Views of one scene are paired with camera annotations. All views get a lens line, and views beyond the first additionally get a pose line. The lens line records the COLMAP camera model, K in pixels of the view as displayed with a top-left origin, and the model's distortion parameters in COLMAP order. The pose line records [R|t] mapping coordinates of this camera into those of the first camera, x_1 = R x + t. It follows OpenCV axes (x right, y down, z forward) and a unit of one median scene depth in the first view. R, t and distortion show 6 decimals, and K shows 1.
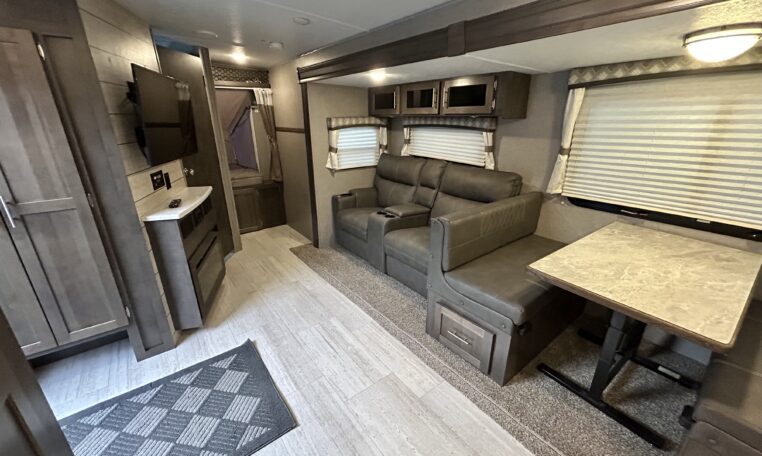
lens RADIAL K [[305.2, 0, 380.6], [0, 305.2, 227.3], [0, 0, 1]] dist [-0.000625, 0.000179]
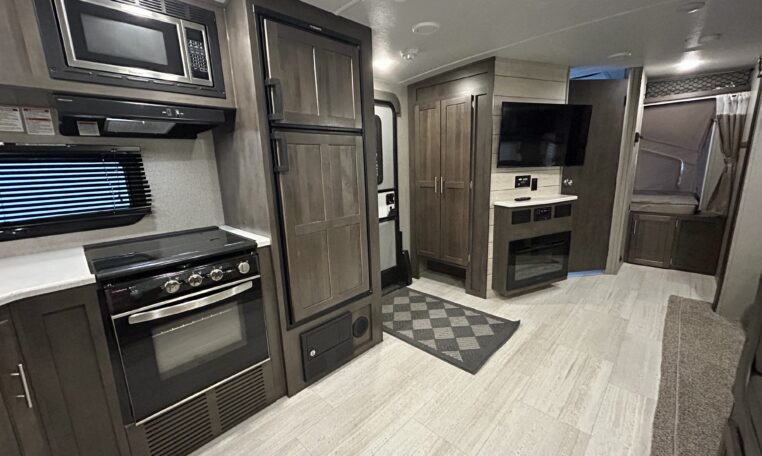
lens RADIAL K [[305.2, 0, 380.3], [0, 305.2, 227.9], [0, 0, 1]] dist [-0.000625, 0.000179]
pose [[0.140740, 0.202384, -0.969140, 0.502942], [-0.302813, 0.940772, 0.152485, 0.023103], [0.942601, 0.272008, 0.193688, 0.178801]]
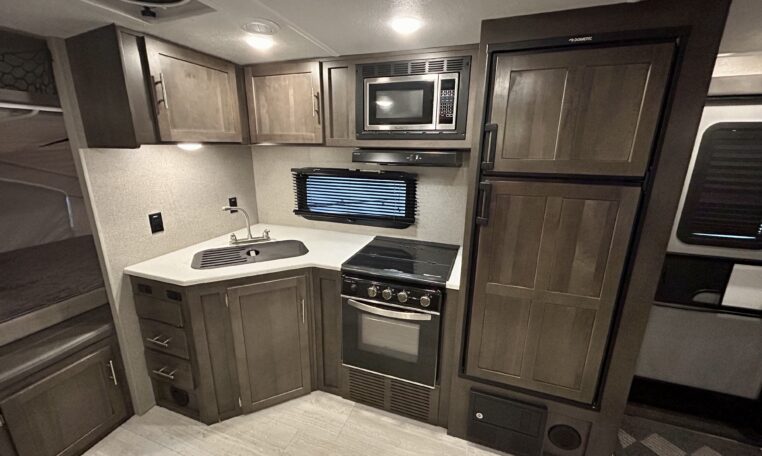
lens RADIAL K [[305.2, 0, 379.8], [0, 305.2, 228.0], [0, 0, 1]] dist [-0.000625, 0.000179]
pose [[-0.838782, 0.135885, -0.527239, 0.290123], [-0.191726, 0.832617, 0.519605, -0.197833], [0.509594, 0.536921, -0.672332, 0.384098]]
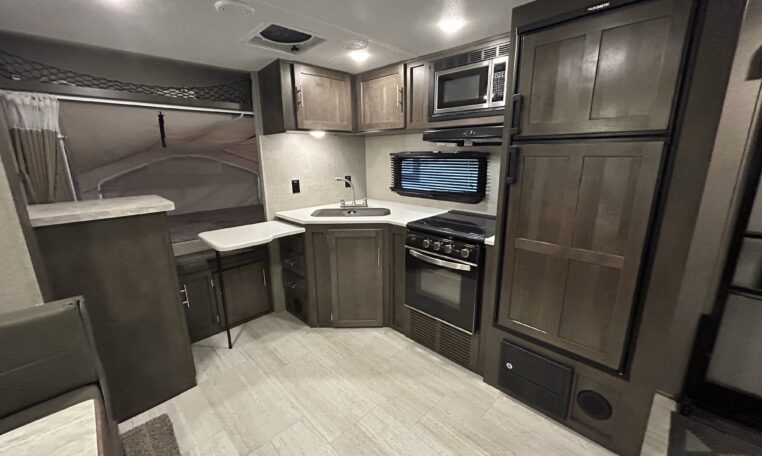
lens RADIAL K [[305.2, 0, 379.5], [0, 305.2, 228.2], [0, 0, 1]] dist [-0.000625, 0.000179]
pose [[-0.991576, 0.046207, -0.121001, 0.181996], [-0.028745, 0.832401, 0.553428, -0.220044], [0.126294, 0.552244, -0.824061, 0.670371]]
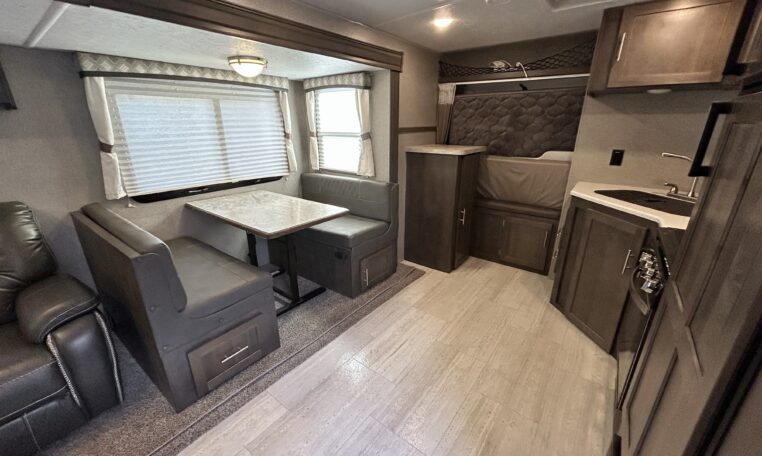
lens RADIAL K [[305.2, 0, 380.7], [0, 305.2, 227.1], [0, 0, 1]] dist [-0.000625, 0.000179]
pose [[-0.254802, -0.315142, 0.914200, -0.464236], [0.328787, 0.860845, 0.388387, -0.138417], [-0.909382, 0.399539, -0.115731, 0.479212]]
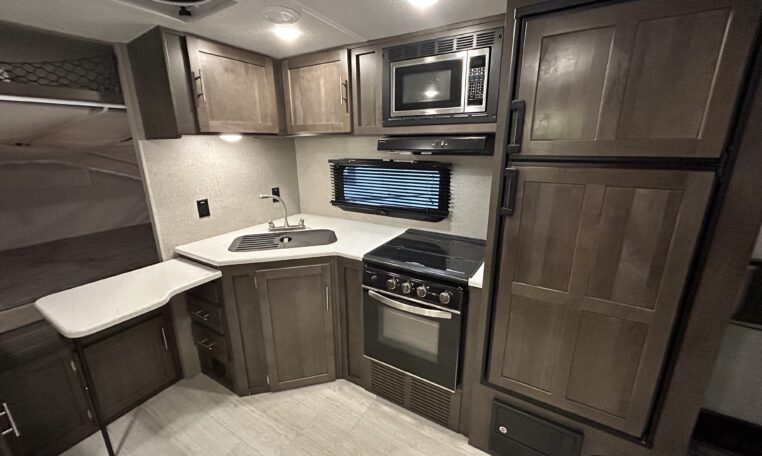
lens RADIAL K [[305.2, 0, 379.5], [0, 305.2, 228.1], [0, 0, 1]] dist [-0.000625, 0.000179]
pose [[-0.930777, 0.108770, -0.349031, 0.196935], [-0.113468, 0.821616, 0.558634, -0.185197], [0.347532, 0.559568, -0.752400, 0.415346]]
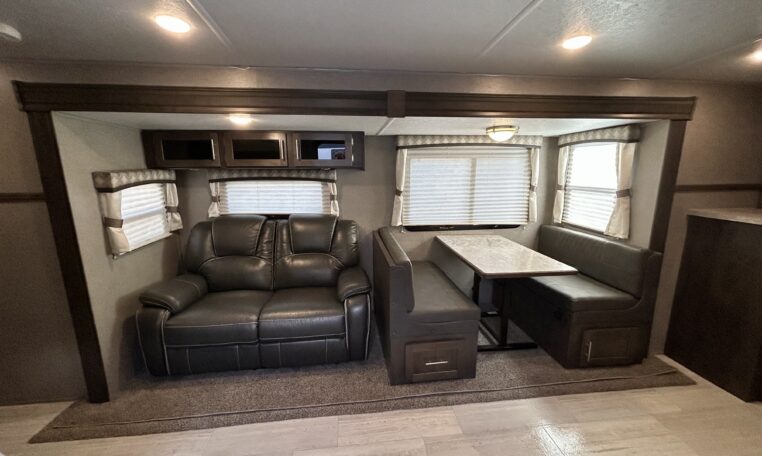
lens RADIAL K [[305.2, 0, 381.4], [0, 305.2, 227.4], [0, 0, 1]] dist [-0.000625, 0.000179]
pose [[0.516875, -0.166149, 0.839782, -0.573661], [0.295098, 0.955438, 0.007402, -0.140501], [-0.803590, 0.243992, 0.542873, 0.378005]]
